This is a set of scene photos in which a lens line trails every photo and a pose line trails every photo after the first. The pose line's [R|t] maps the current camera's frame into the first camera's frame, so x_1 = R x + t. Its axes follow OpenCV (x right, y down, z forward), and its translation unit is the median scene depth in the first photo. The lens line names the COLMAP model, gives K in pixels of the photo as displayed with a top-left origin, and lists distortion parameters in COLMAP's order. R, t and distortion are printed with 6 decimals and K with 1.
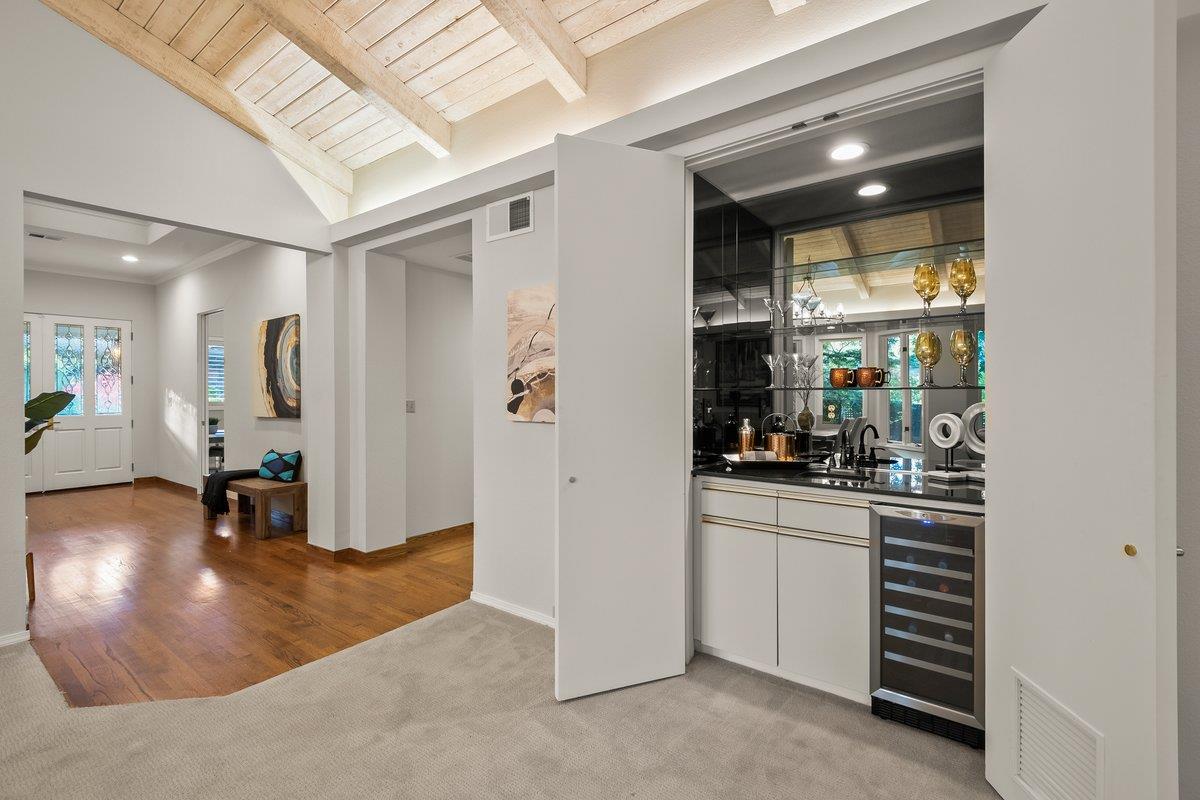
lens RADIAL K [[547.2, 0, 594.7], [0, 547.2, 392.8], [0, 0, 1]] dist [0.034785, -0.021494]
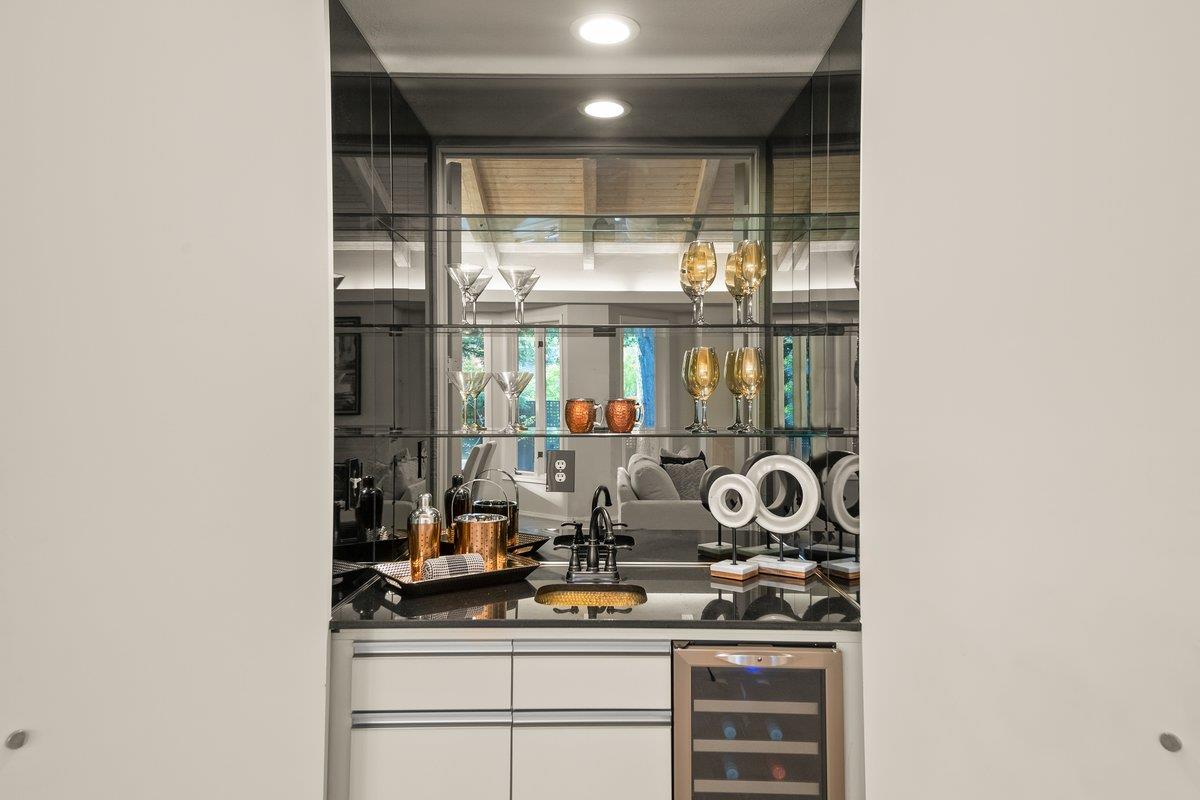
lens RADIAL K [[814.5, 0, 601.2], [0, 814.5, 389.9], [0, 0, 1]] dist [0.090567, 0.002305]
pose [[0.795453, 0.003578, 0.606005, -0.067259], [-0.002715, 0.999994, -0.002340, -0.053364], [-0.606010, 0.000216, 0.795457, 0.292735]]
